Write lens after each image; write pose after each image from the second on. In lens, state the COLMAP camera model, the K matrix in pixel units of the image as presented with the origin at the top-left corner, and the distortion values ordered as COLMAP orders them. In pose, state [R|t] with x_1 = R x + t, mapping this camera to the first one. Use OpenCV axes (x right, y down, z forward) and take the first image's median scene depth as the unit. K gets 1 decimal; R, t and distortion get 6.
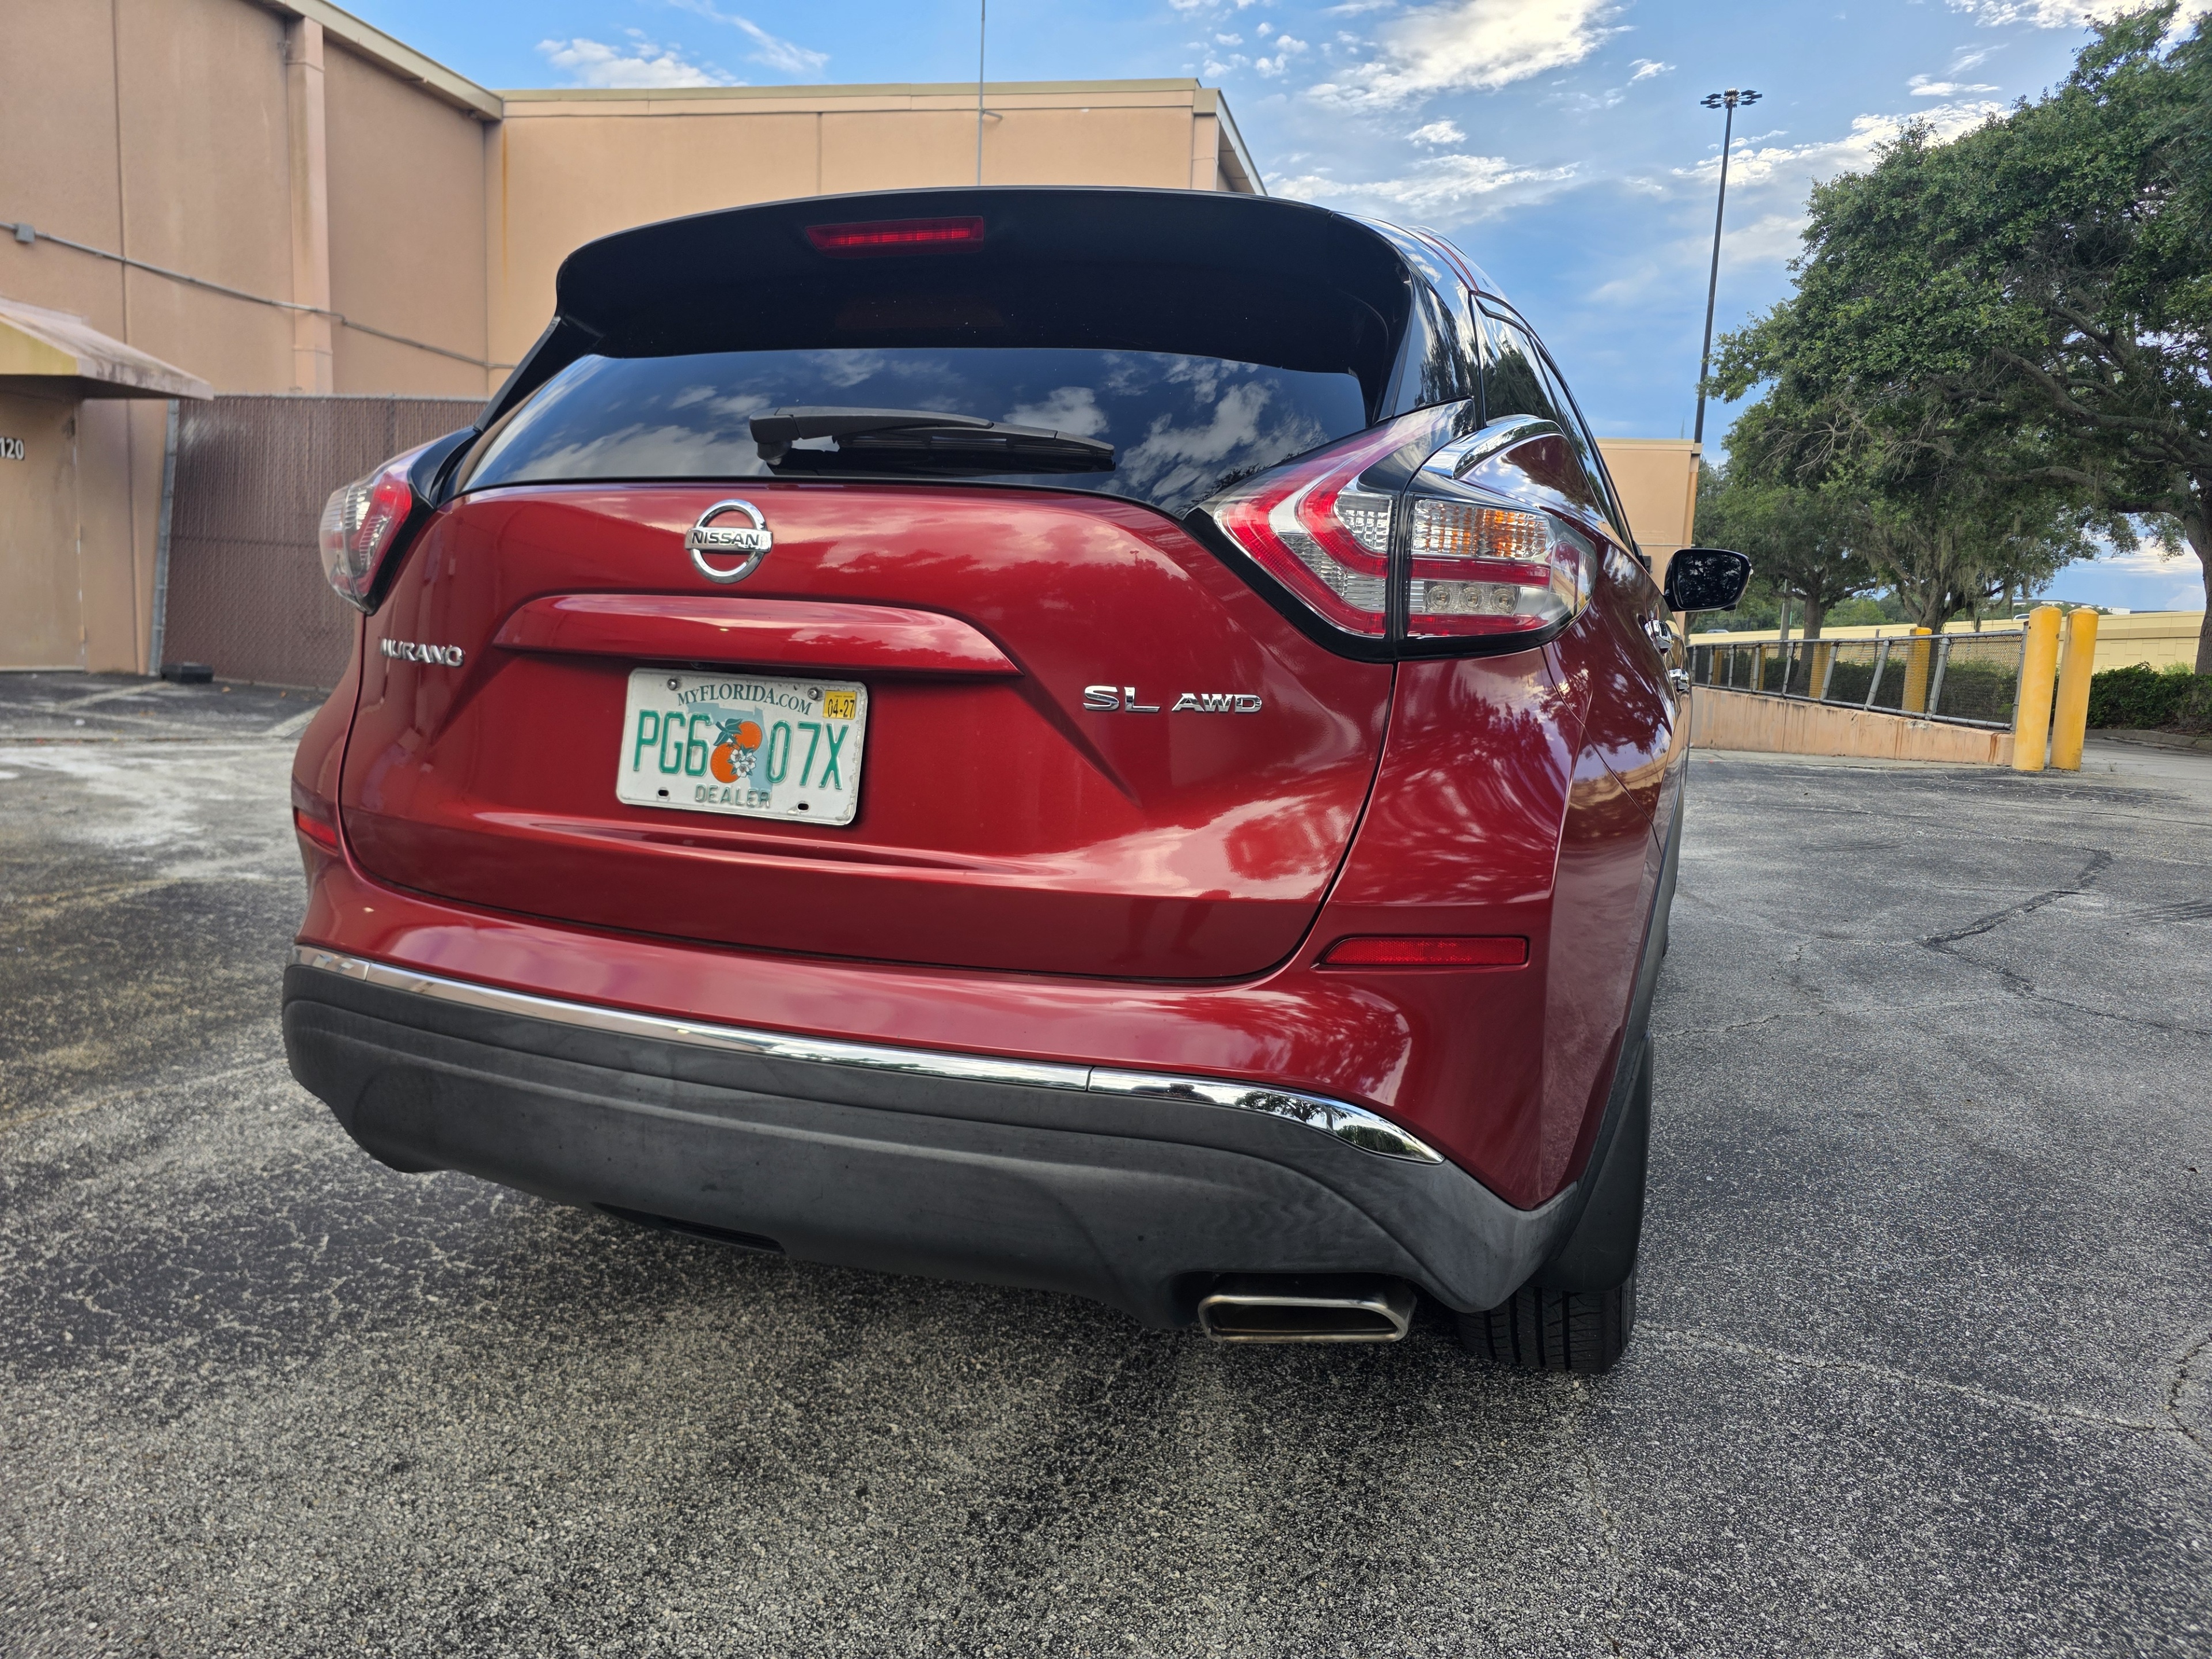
lens RADIAL K [[1514.4, 0, 1133.1], [0, 1514.4, 825.4], [0, 0, 1]] dist [0.049103, -0.043539]
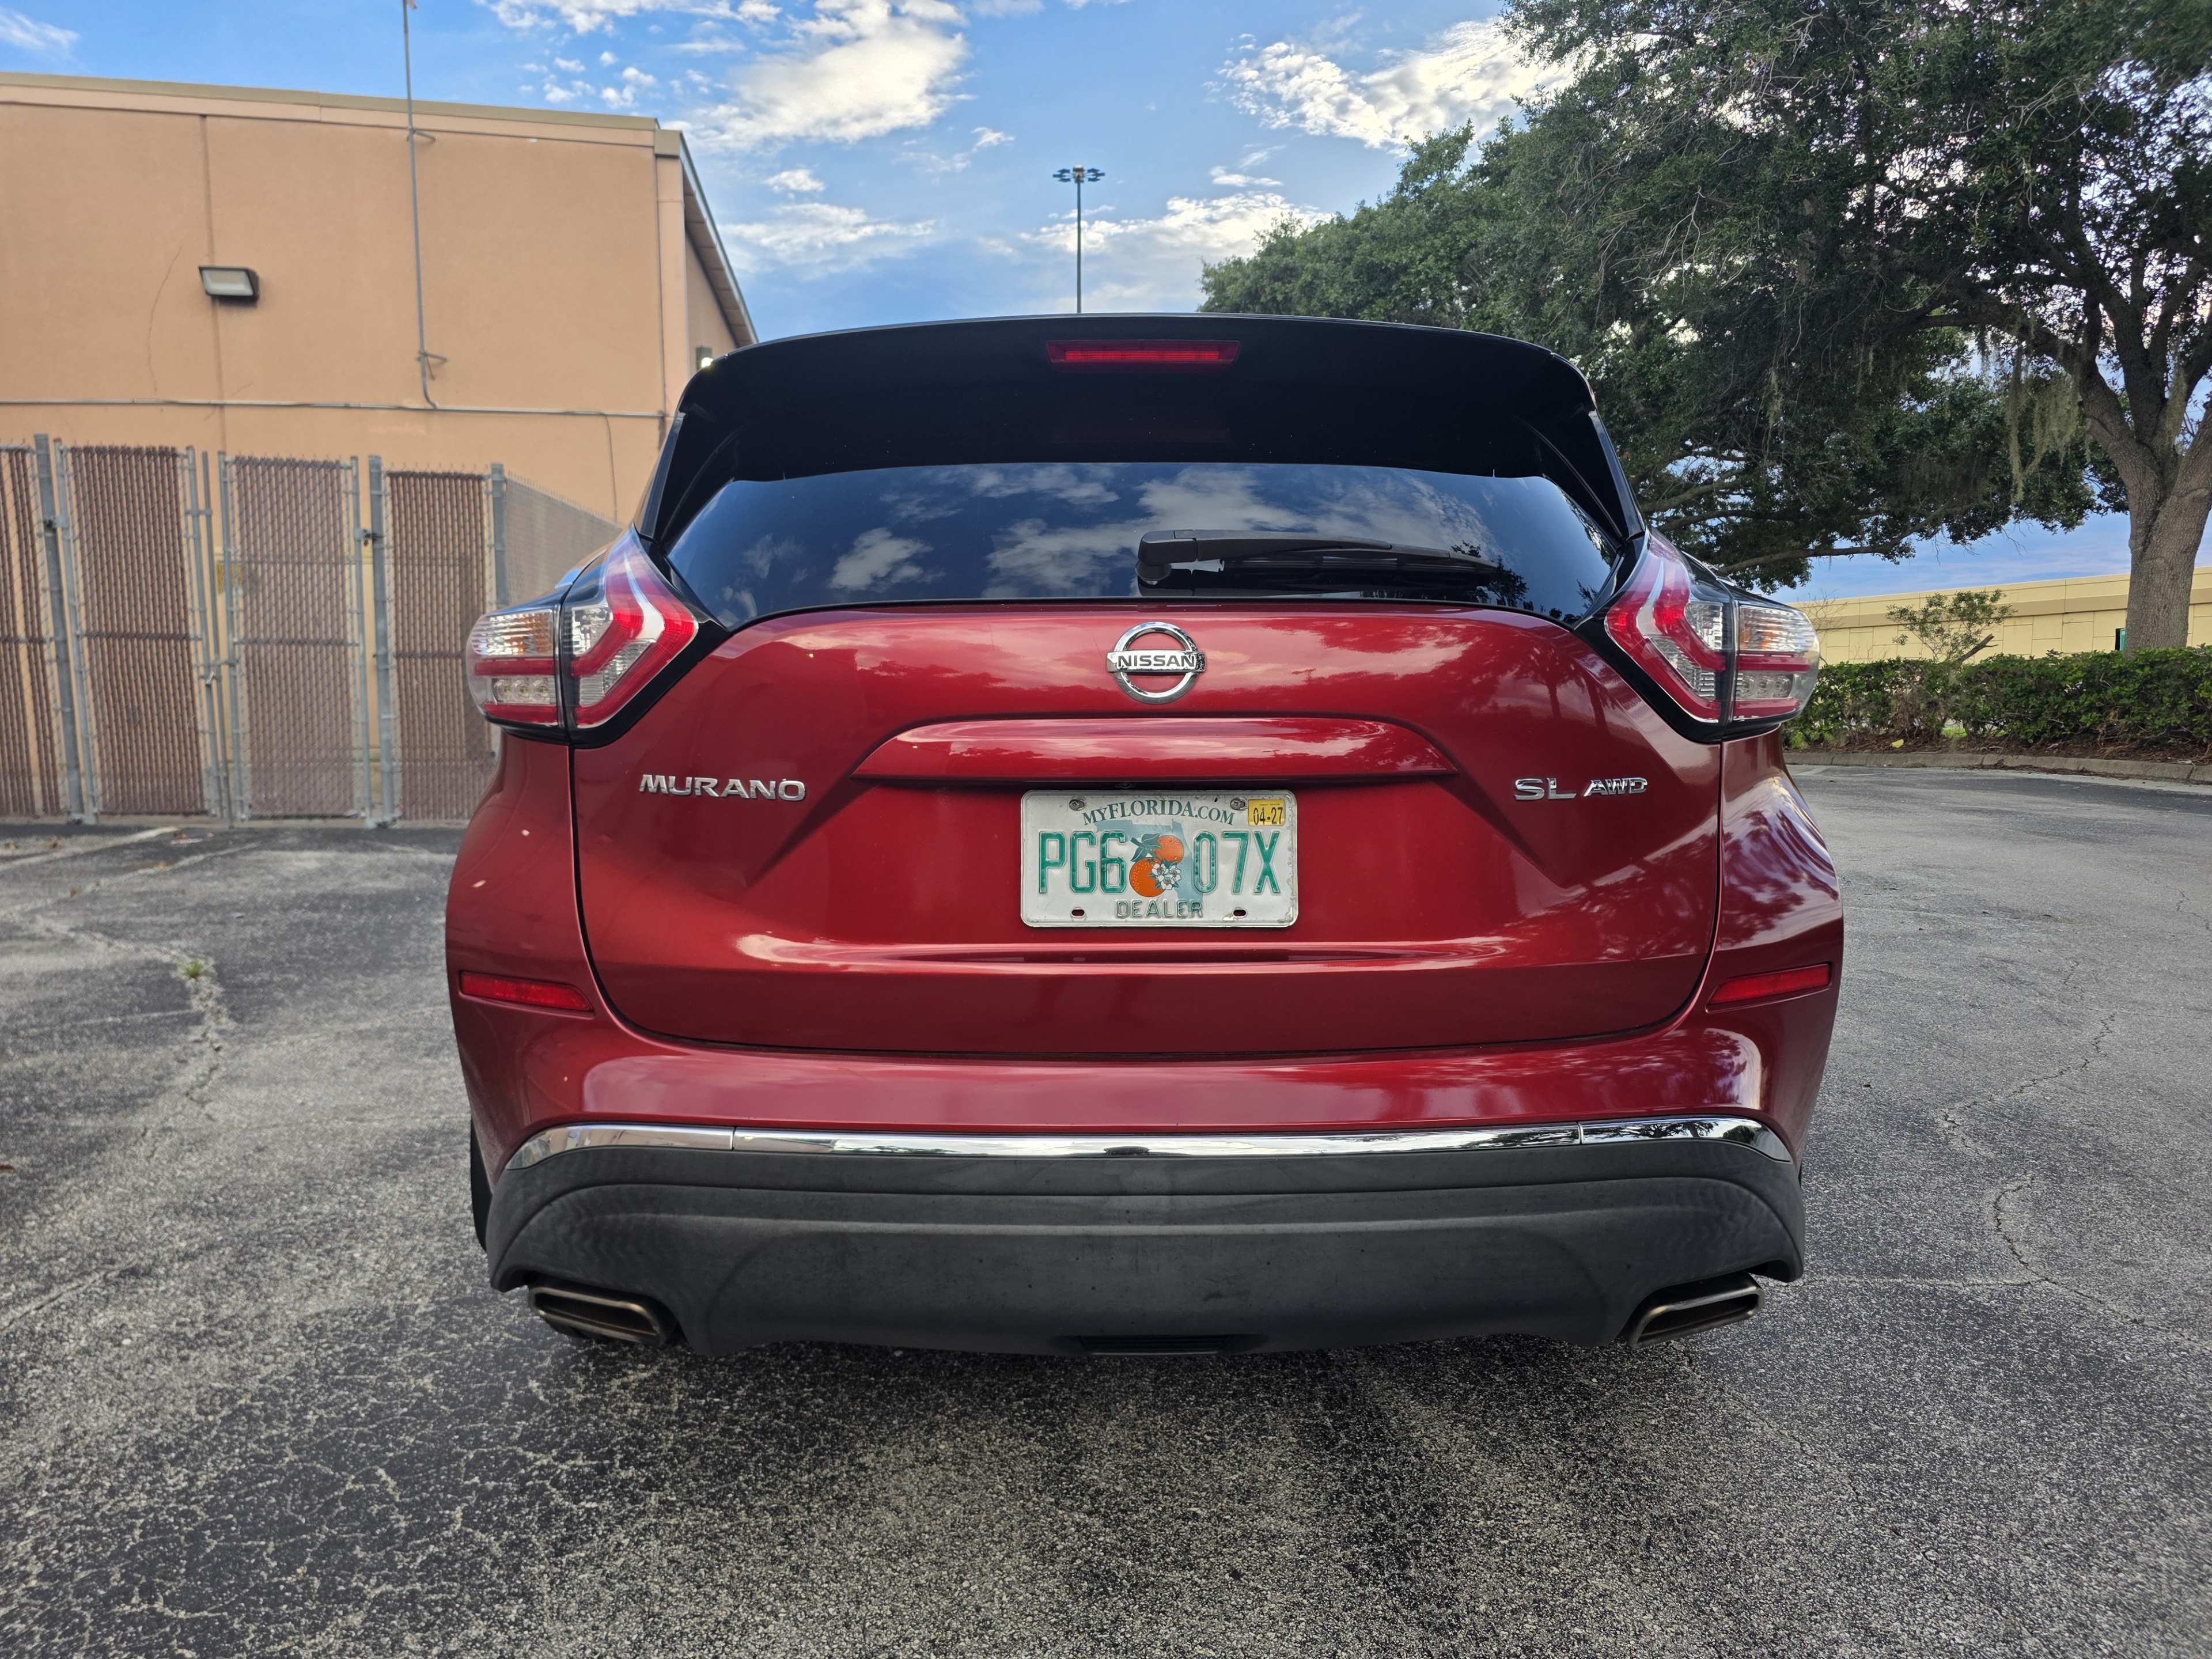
lens RADIAL K [[1511.9, 0, 1124.2], [0, 1511.9, 827.6], [0, 0, 1]] dist [0.047685, -0.039455]
pose [[0.925781, -0.077789, 0.369970, -0.491402], [0.086659, 0.996211, -0.007388, -0.051222], [-0.367994, 0.038901, 0.929014, 0.049168]]
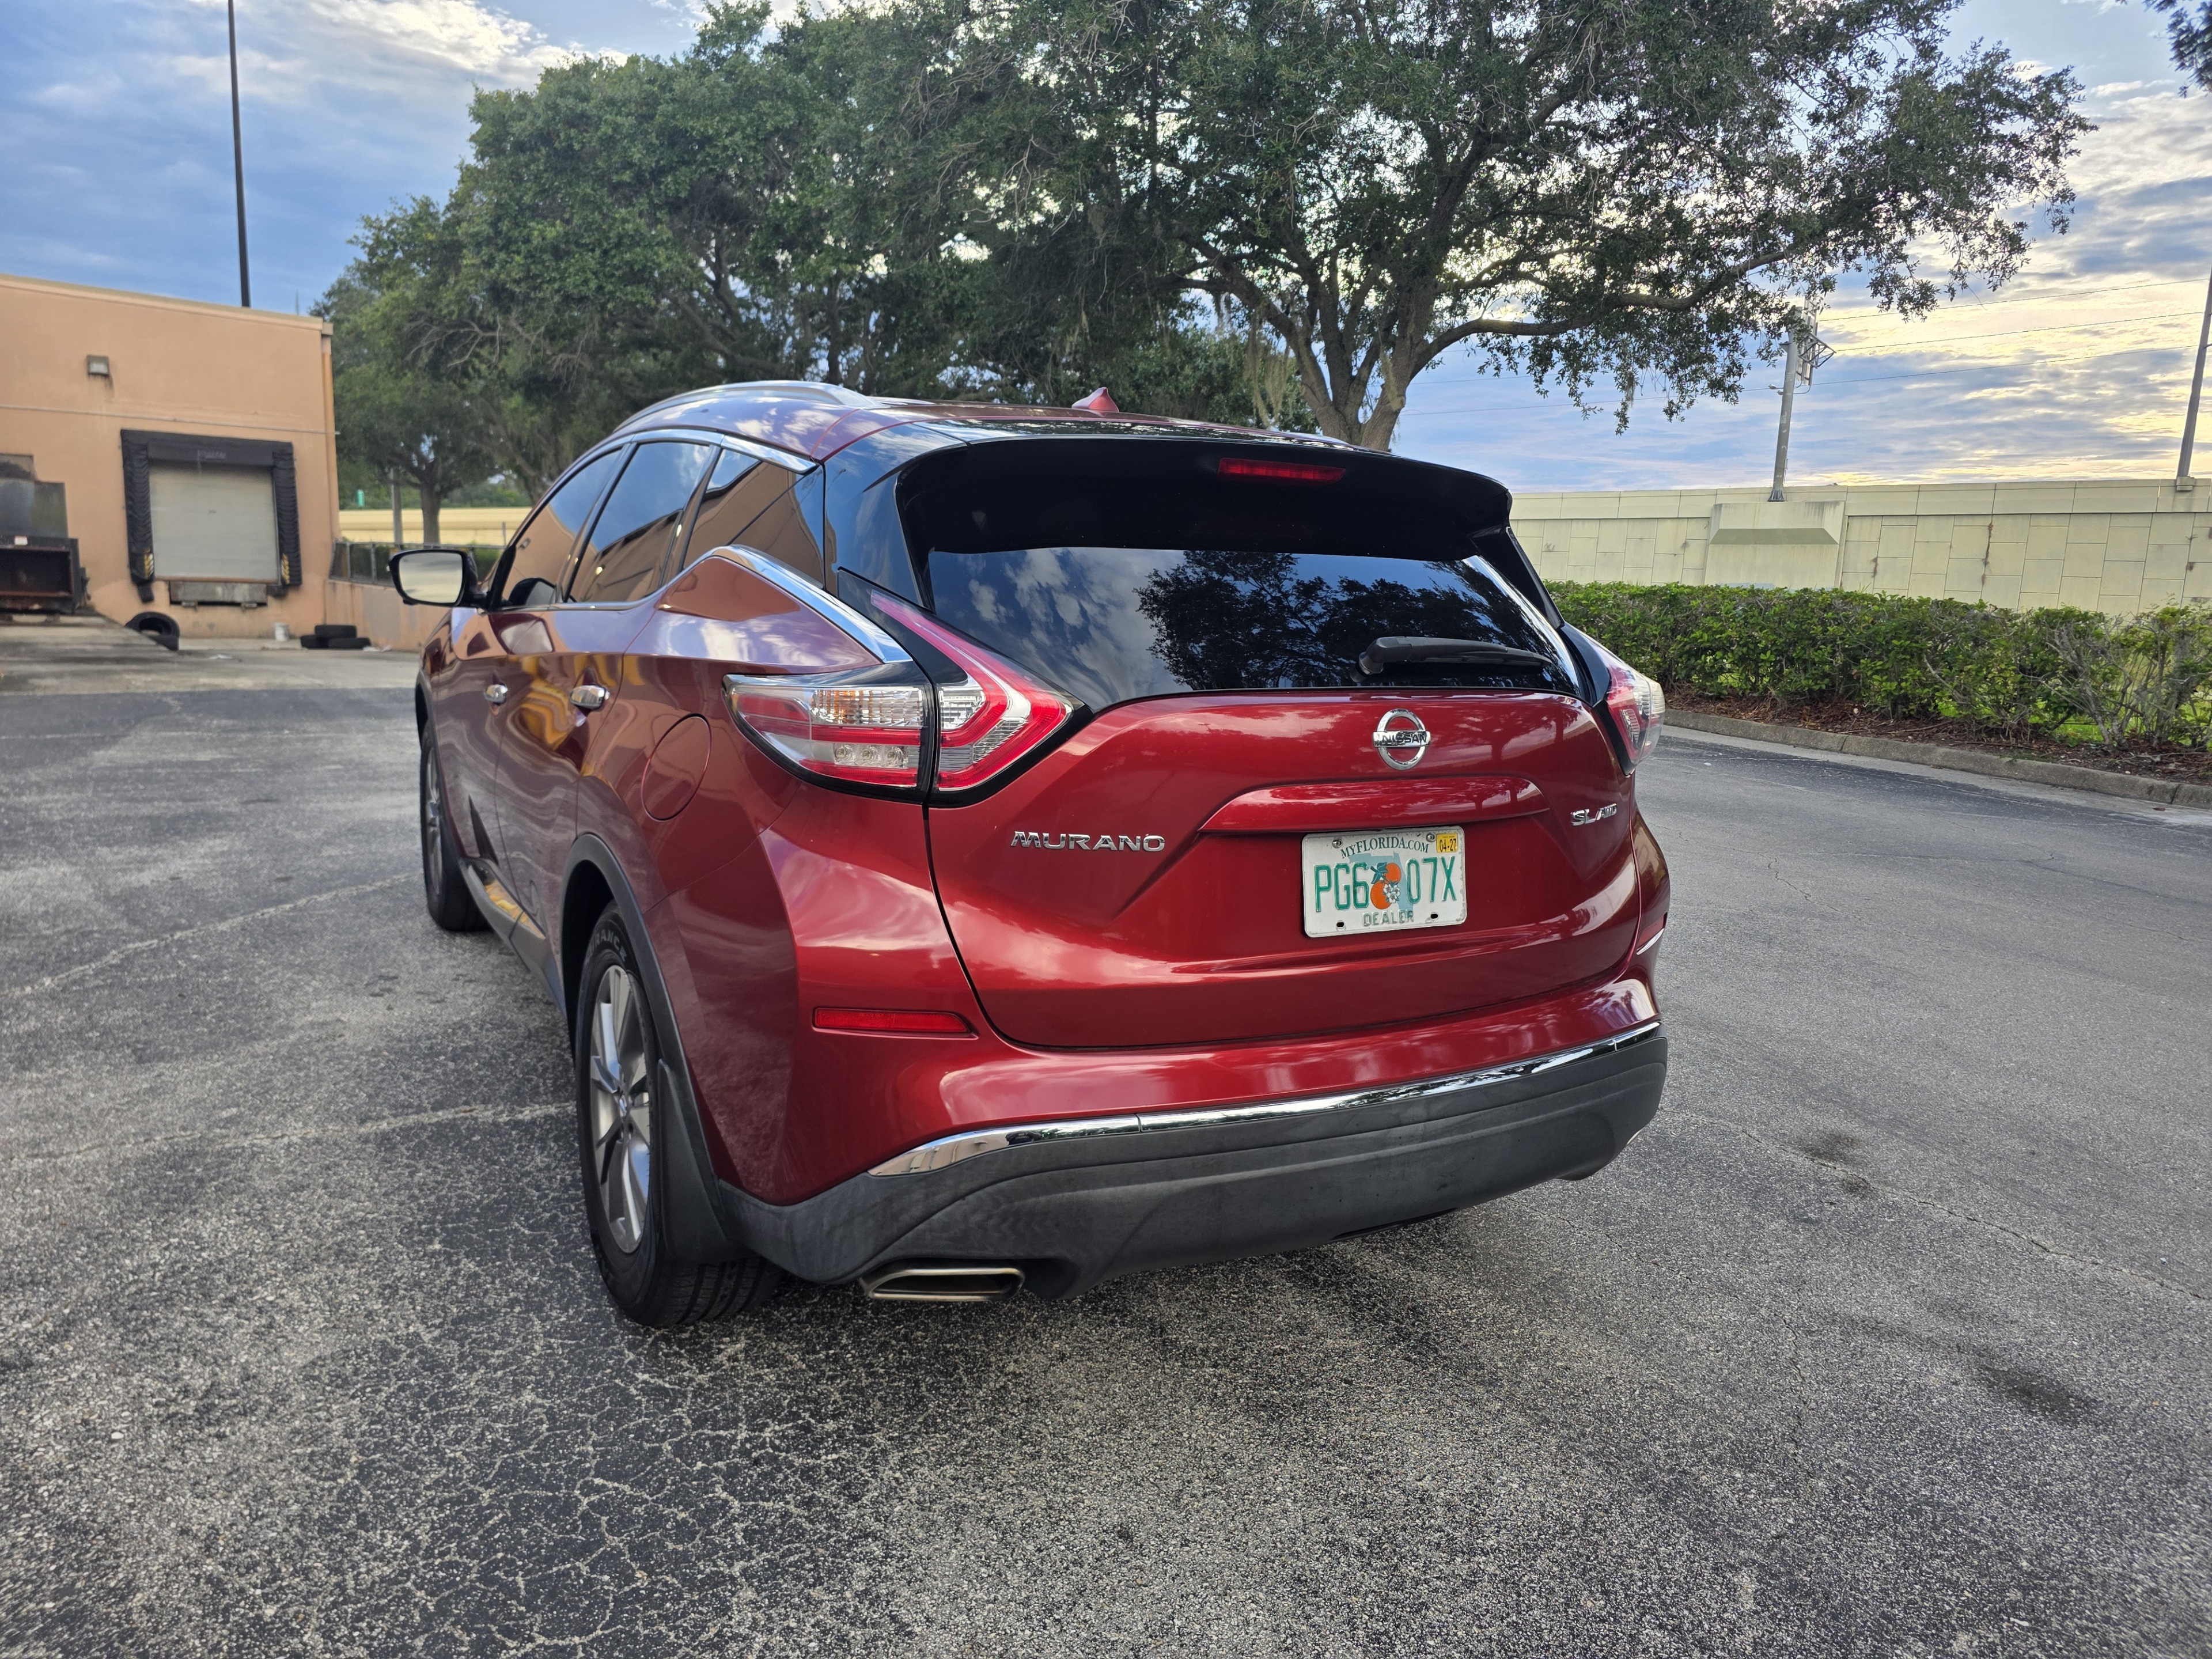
lens RADIAL K [[1487.6, 0, 1143.5], [0, 1487.6, 824.1], [0, 0, 1]] dist [0.063141, -0.054986]
pose [[0.623975, -0.142203, 0.768397, -1.080194], [0.079280, 0.989749, 0.118788, -0.212994], [-0.777412, -0.013203, 0.628853, 0.236249]]
